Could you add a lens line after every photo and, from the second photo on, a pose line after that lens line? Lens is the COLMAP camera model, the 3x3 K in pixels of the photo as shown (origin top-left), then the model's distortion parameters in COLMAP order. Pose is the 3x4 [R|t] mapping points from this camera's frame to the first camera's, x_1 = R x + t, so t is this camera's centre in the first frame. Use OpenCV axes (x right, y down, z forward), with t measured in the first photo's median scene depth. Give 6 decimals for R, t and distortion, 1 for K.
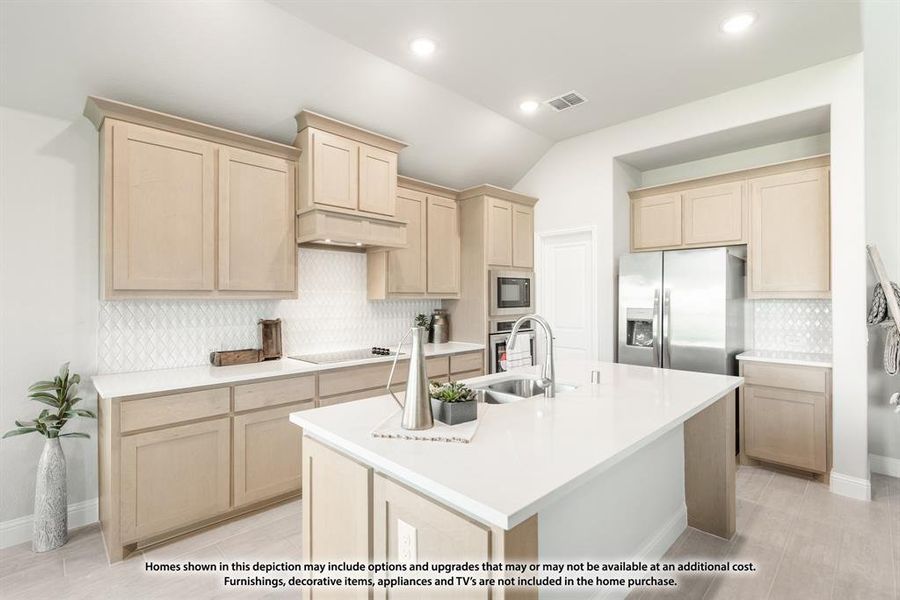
lens RADIAL K [[413.6, 0, 449.1], [0, 413.6, 296.4], [0, 0, 1]] dist [0.016911, -0.003437]
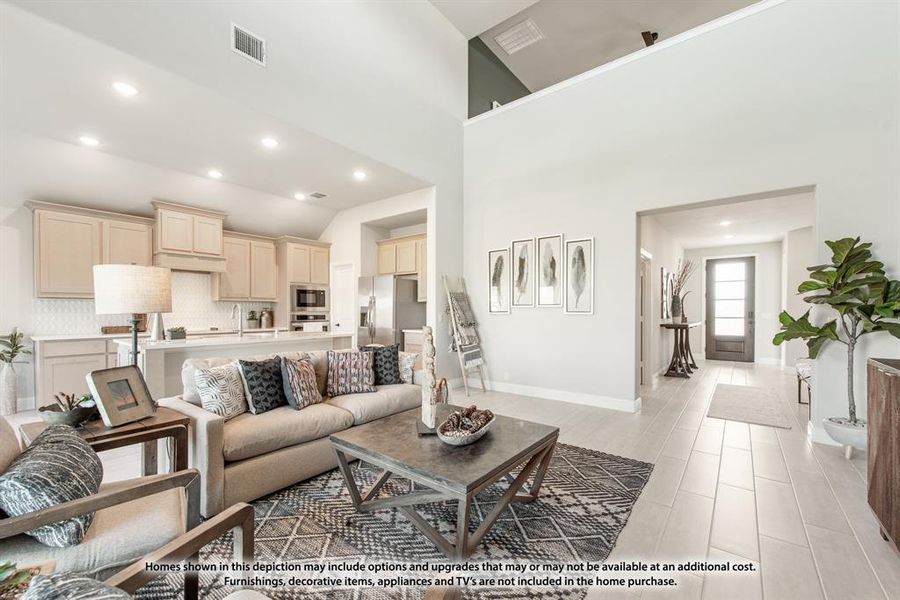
lens RADIAL K [[362.7, 0, 441.8], [0, 362.7, 314.5], [0, 0, 1]] dist [0.009024, -0.001400]
pose [[0.993160, 0.001924, 0.116742, 0.680134], [-0.003745, 0.999875, 0.015384, 0.042562], [-0.116697, -0.015716, 0.993043, -0.733194]]
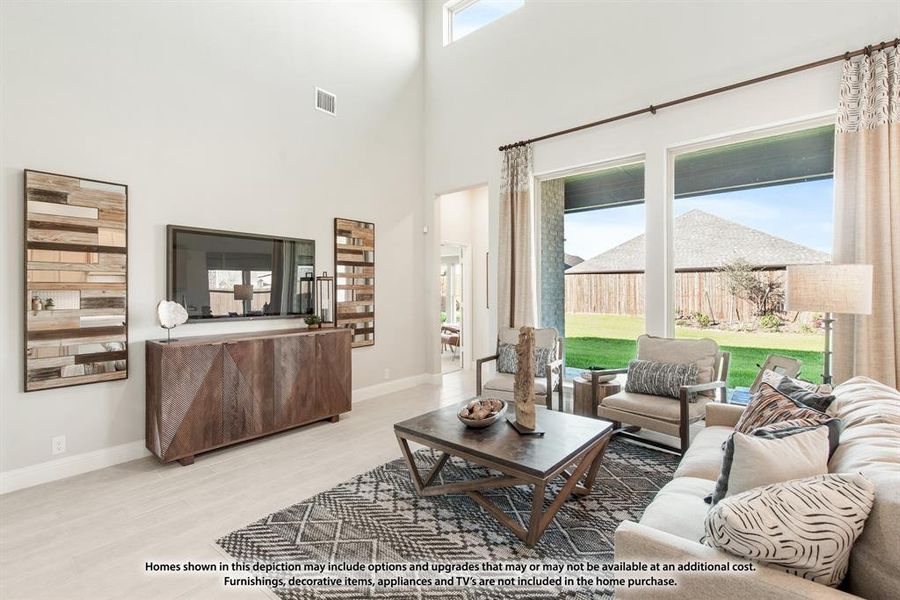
lens RADIAL K [[413.6, 0, 396.2], [0, 413.6, 291.0], [0, 0, 1]] dist [0.016911, -0.003437]
pose [[-0.999583, 0.007579, -0.027863, 0.994849], [0.007601, 0.999971, -0.000655, 0.008834], [0.027857, -0.000867, -0.999612, 0.712342]]
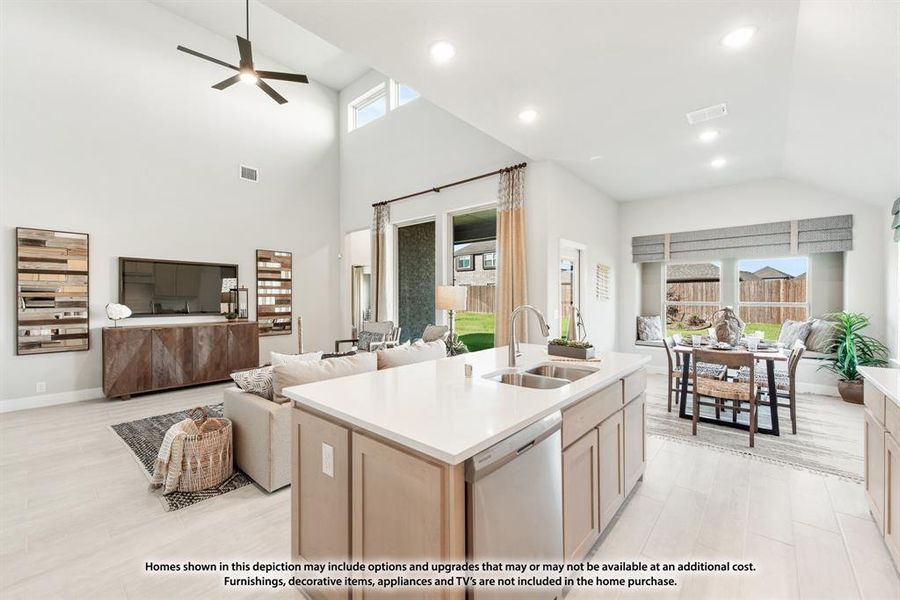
lens RADIAL K [[362.7, 0, 459.3], [0, 362.7, 300.6], [0, 0, 1]] dist [0.009024, -0.001400]
pose [[-0.996044, 0.005779, -0.088671, 0.290574], [0.005149, 0.999960, 0.007331, 0.012219], [0.088710, 0.006846, -0.996034, 1.263735]]
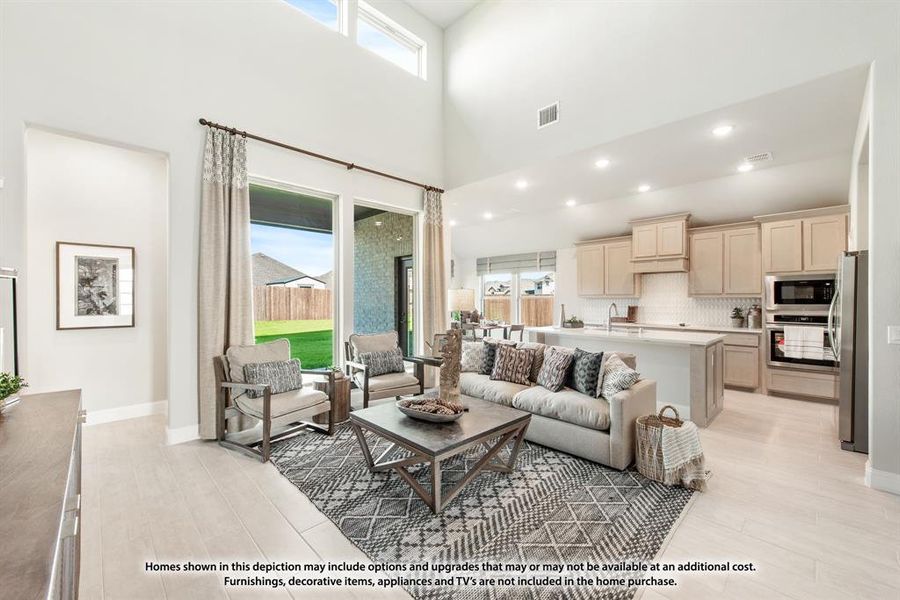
lens RADIAL K [[362.7, 0, 453.6], [0, 362.7, 297.8], [0, 0, 1]] dist [0.009024, -0.001400]
pose [[0.009890, 0.000186, -0.999951, 1.602411], [0.005447, 0.999985, 0.000240, 0.001957], [0.999936, -0.005449, 0.009889, -0.056802]]
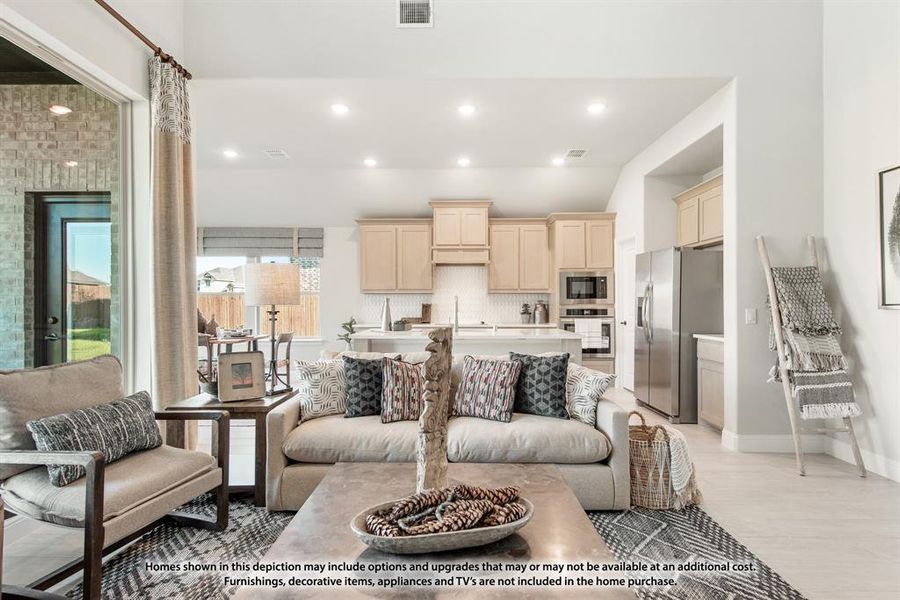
lens RADIAL K [[432.7, 0, 453.5], [0, 432.7, 302.2], [0, 0, 1]] dist [0.012504, -0.002199]
pose [[0.711746, -0.002888, -0.702430, 1.089362], [0.003367, 0.999994, -0.000700, 0.047921], [0.702428, -0.001867, 0.711752, -0.385023]]
